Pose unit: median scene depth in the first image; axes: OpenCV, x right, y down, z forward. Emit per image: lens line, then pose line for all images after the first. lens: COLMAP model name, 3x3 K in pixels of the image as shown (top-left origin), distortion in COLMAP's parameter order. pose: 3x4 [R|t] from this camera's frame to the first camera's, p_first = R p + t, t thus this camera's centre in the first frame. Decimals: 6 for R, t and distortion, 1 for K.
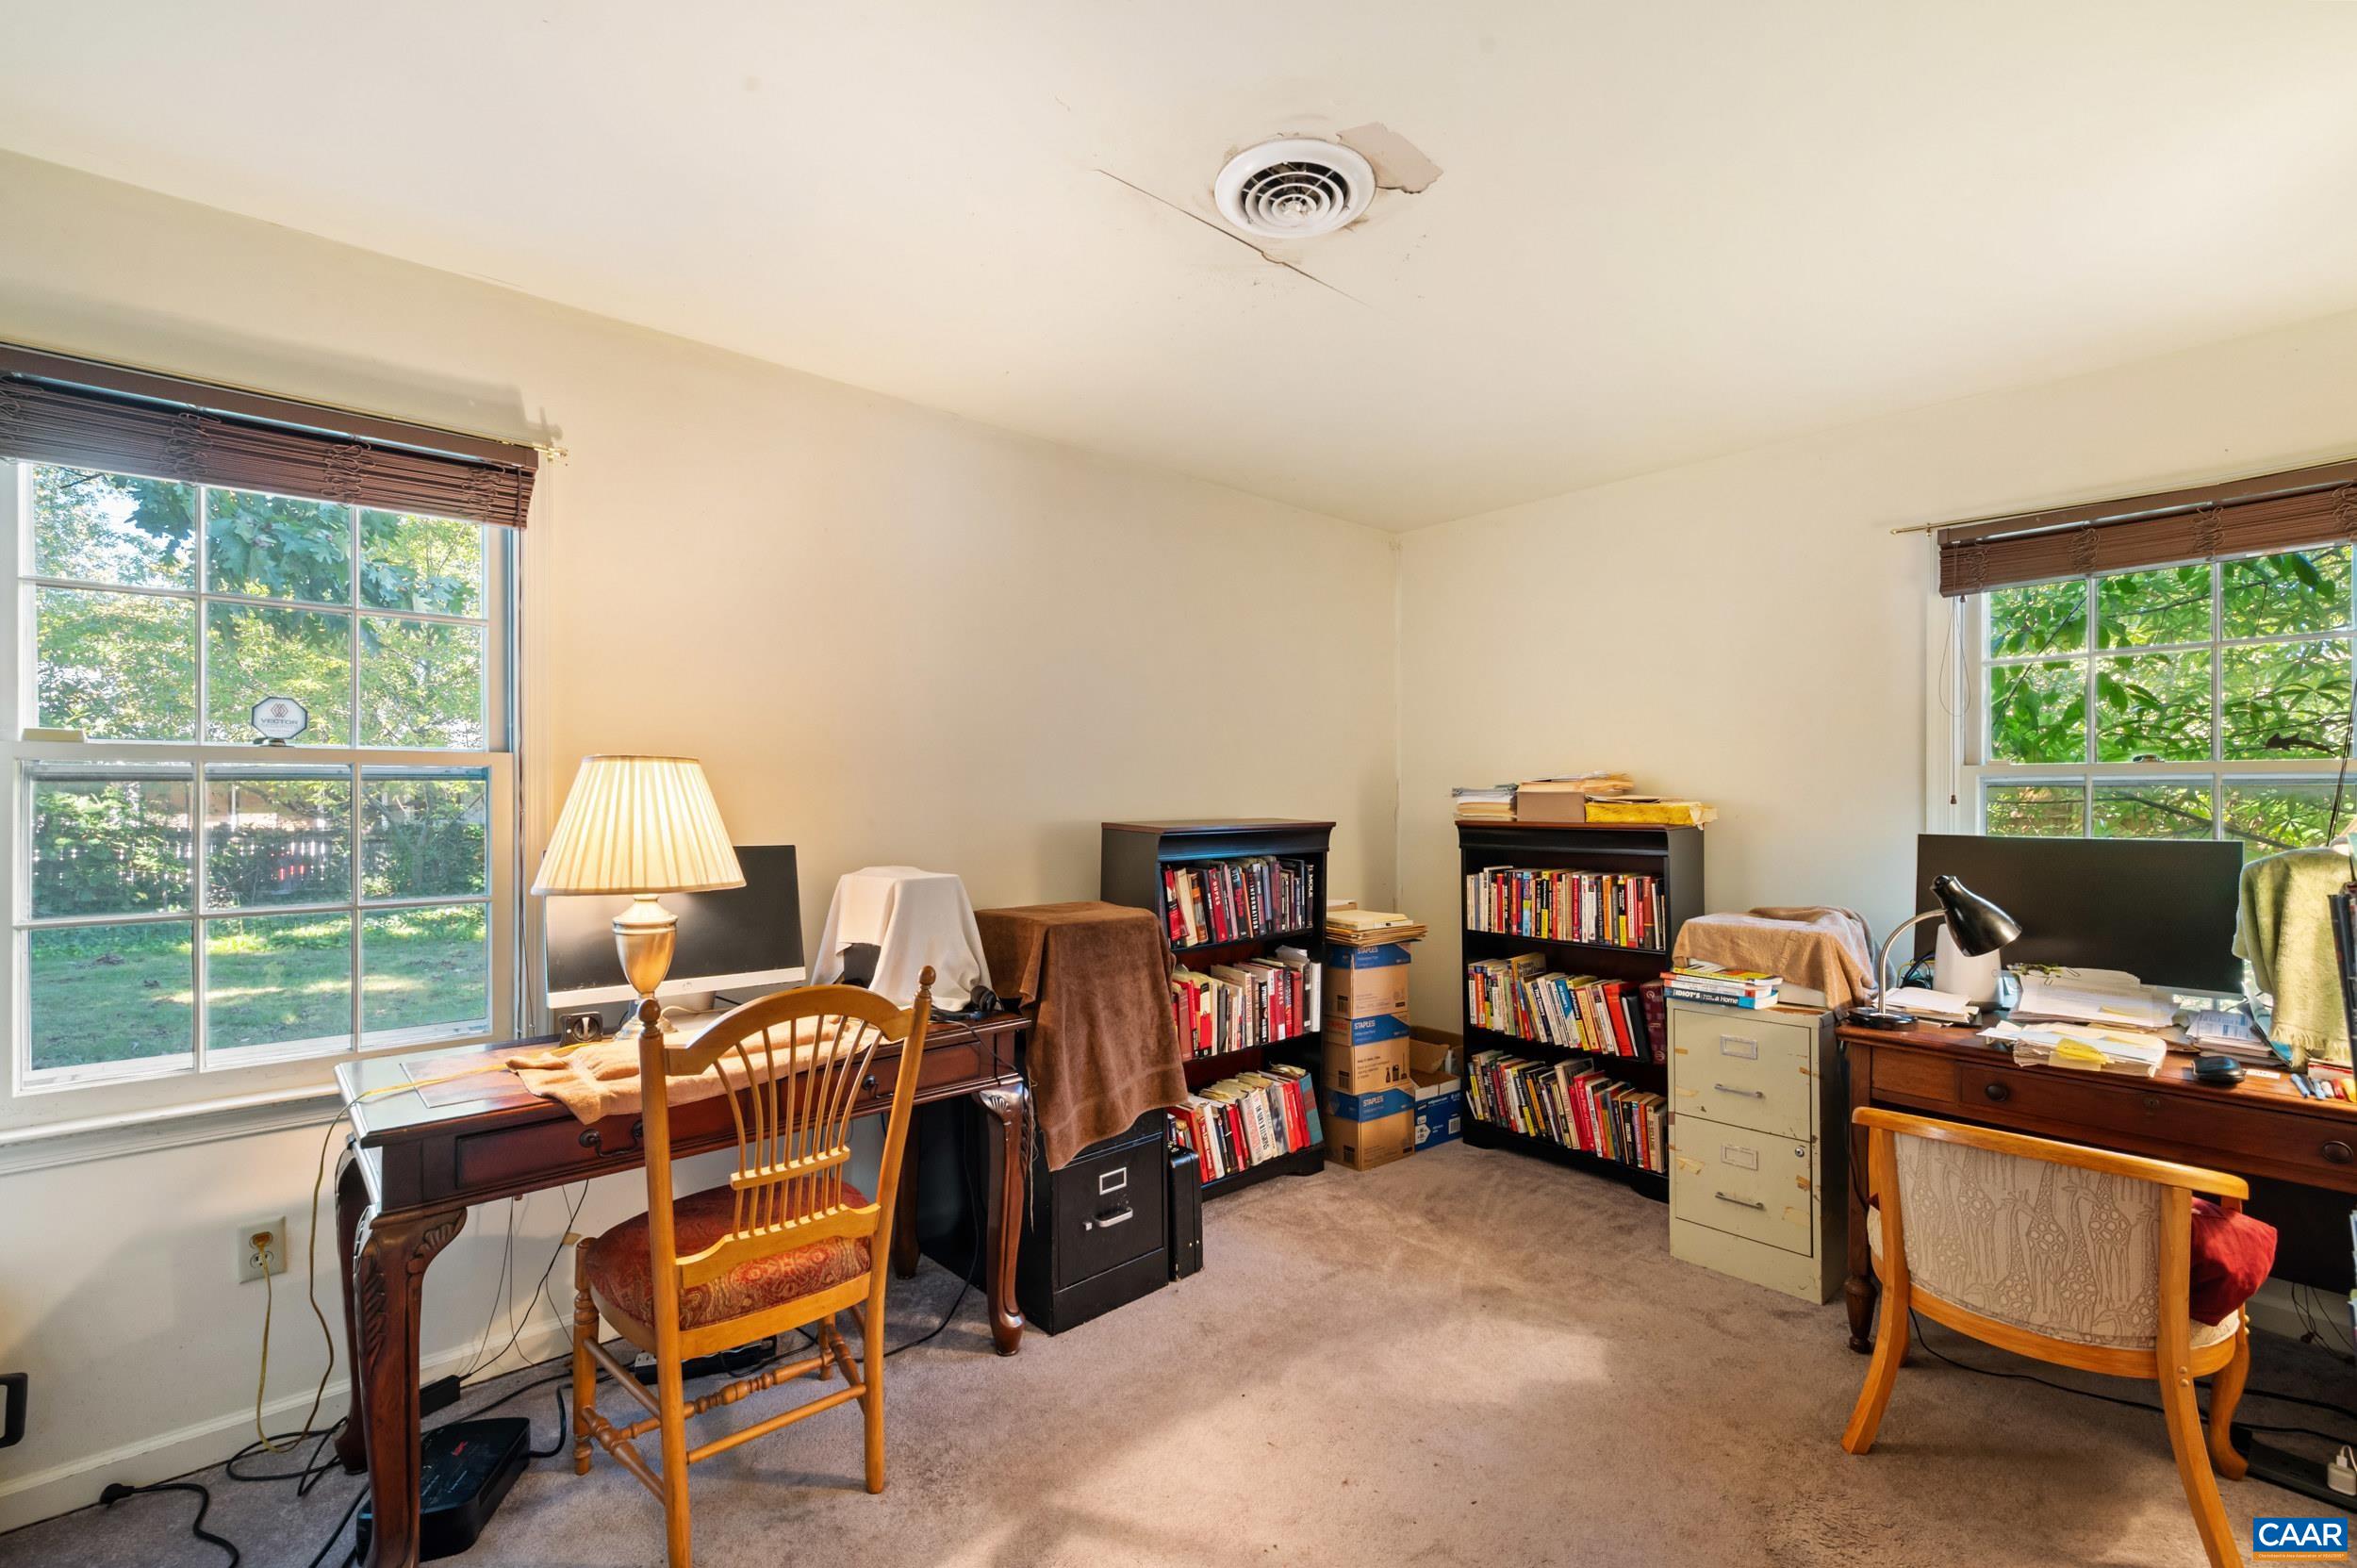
lens RADIAL K [[1024.3, 0, 1181.3], [0, 1024.3, 791.6], [0, 0, 1]] dist [-0.003712, 0.000541]
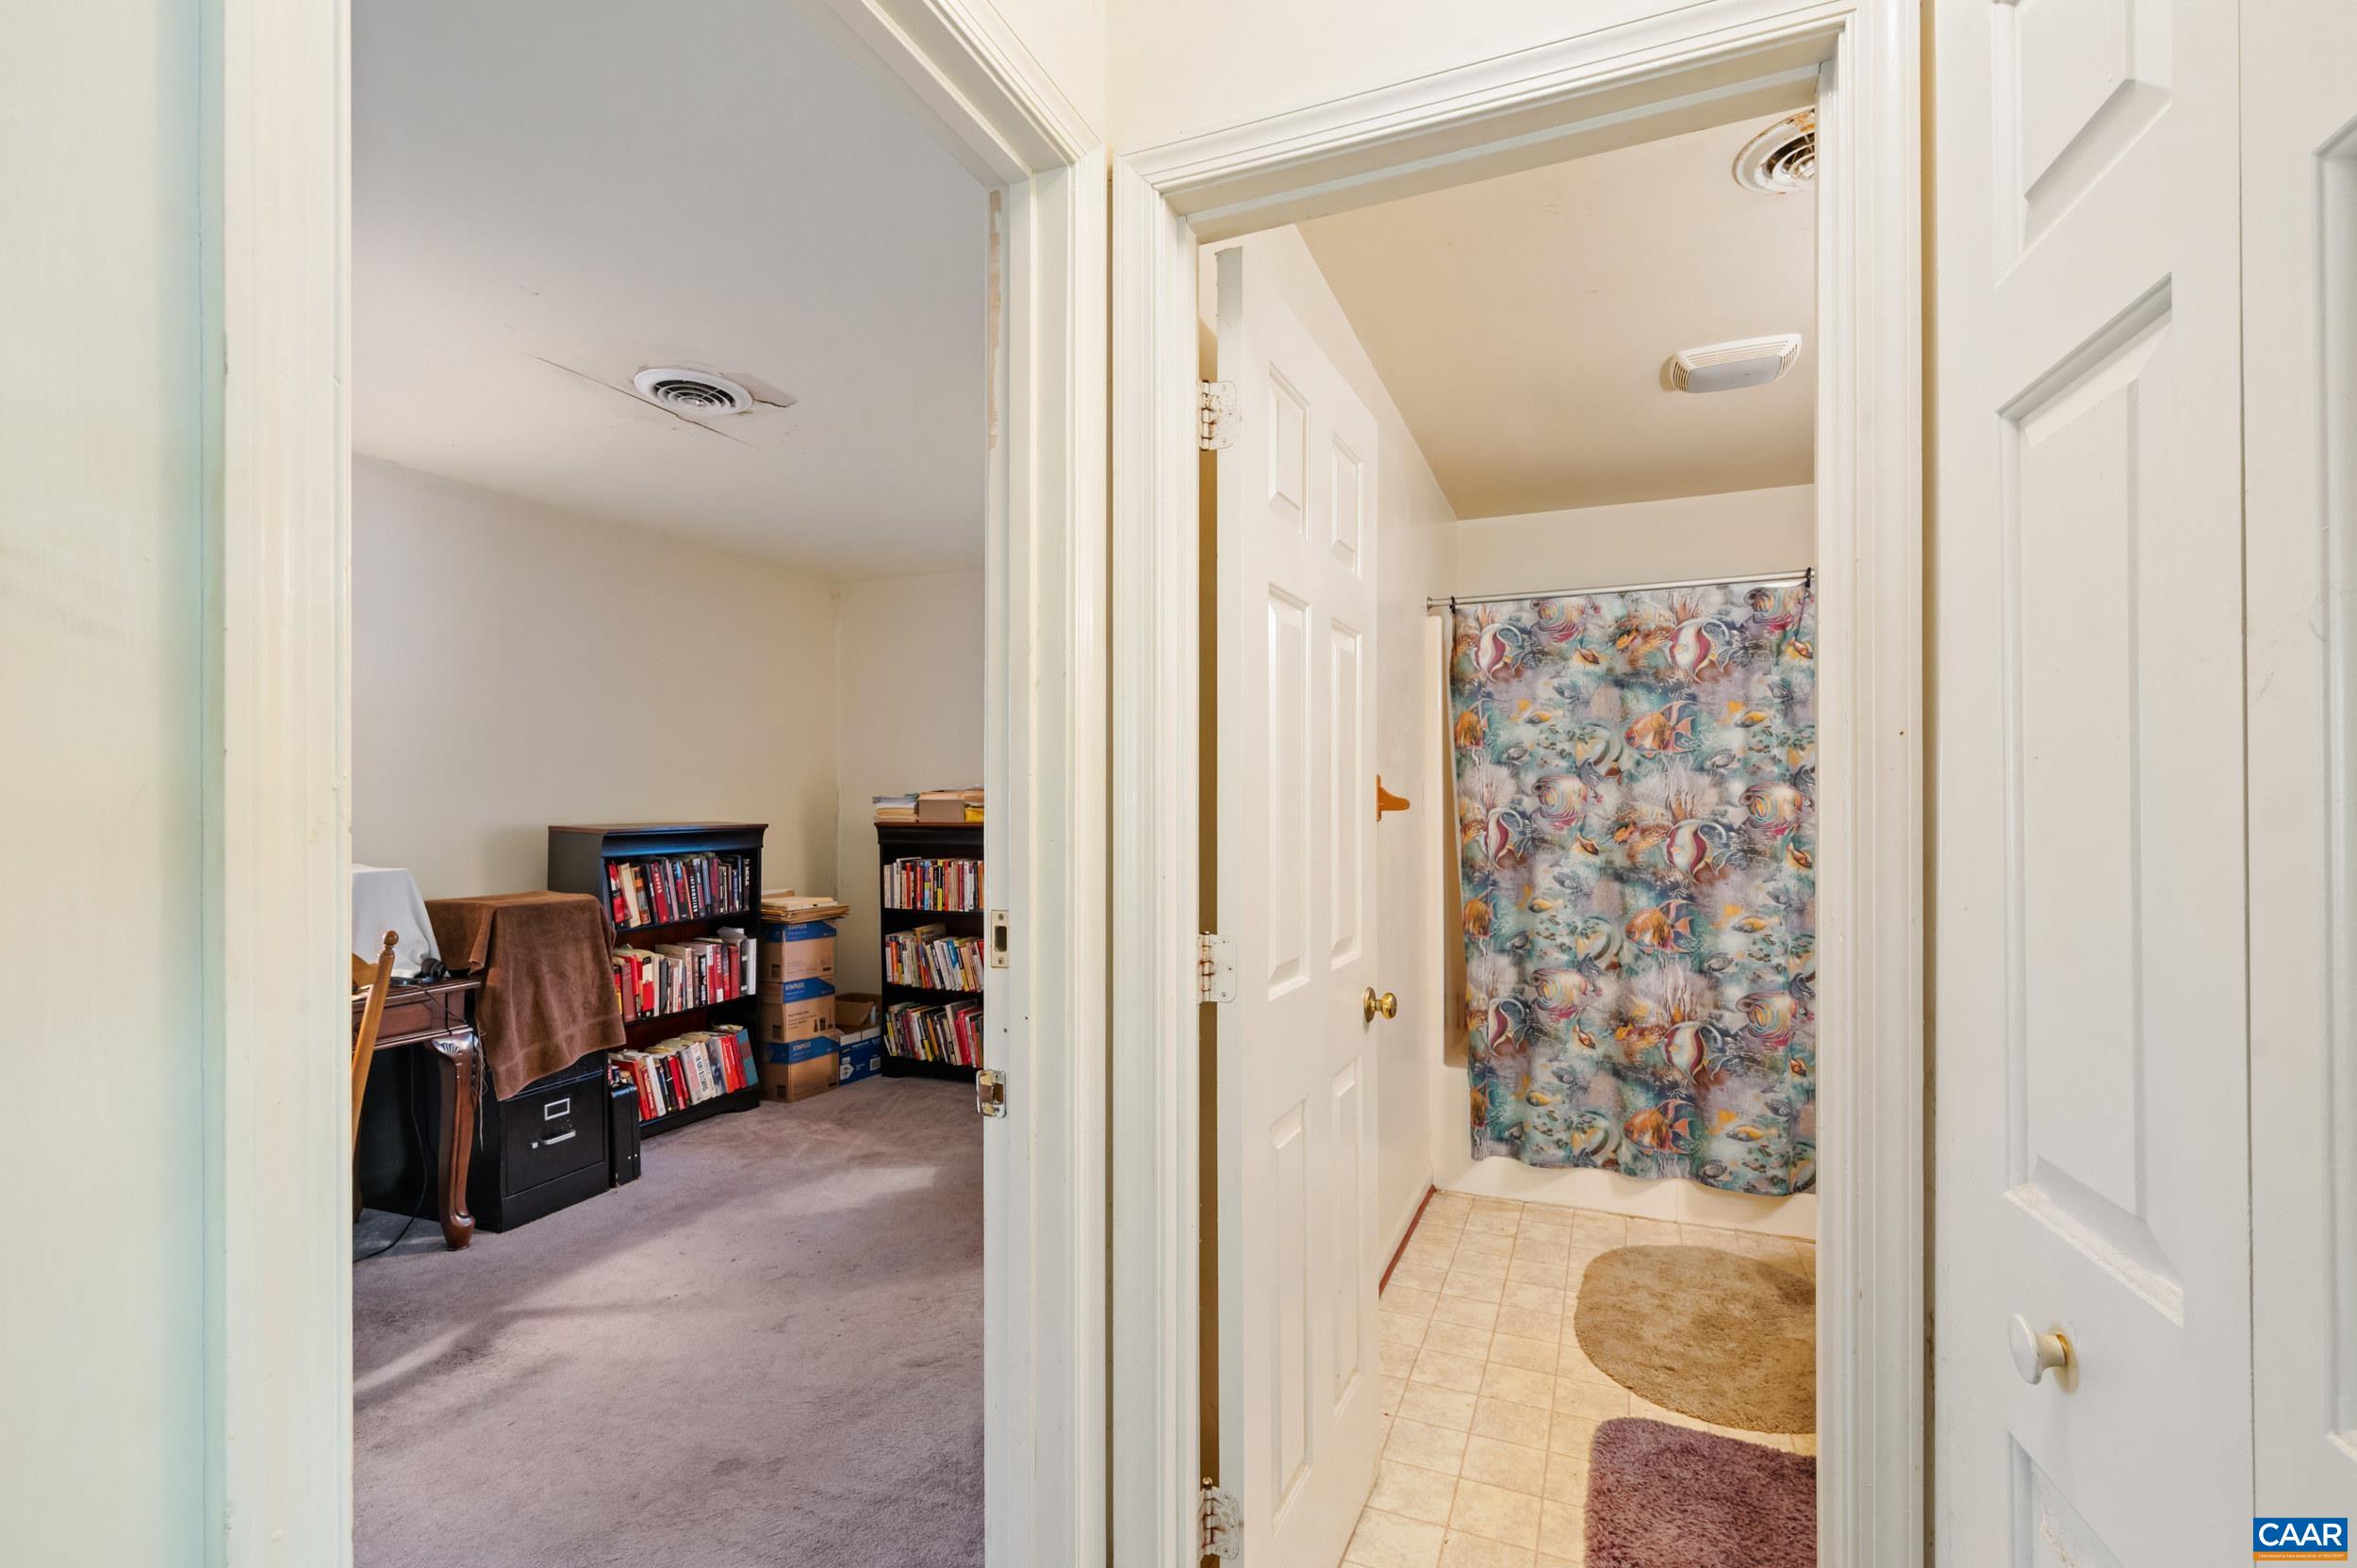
lens RADIAL K [[1065.2, 0, 1188.1], [0, 1065.2, 802.4], [0, 0, 1]] dist [0.002150, 0.000828]
pose [[0.898416, -0.001916, 0.439141, 0.050467], [0.000206, 0.999992, 0.003941, -0.001893], [-0.439145, -0.003450, 0.898409, -0.475017]]
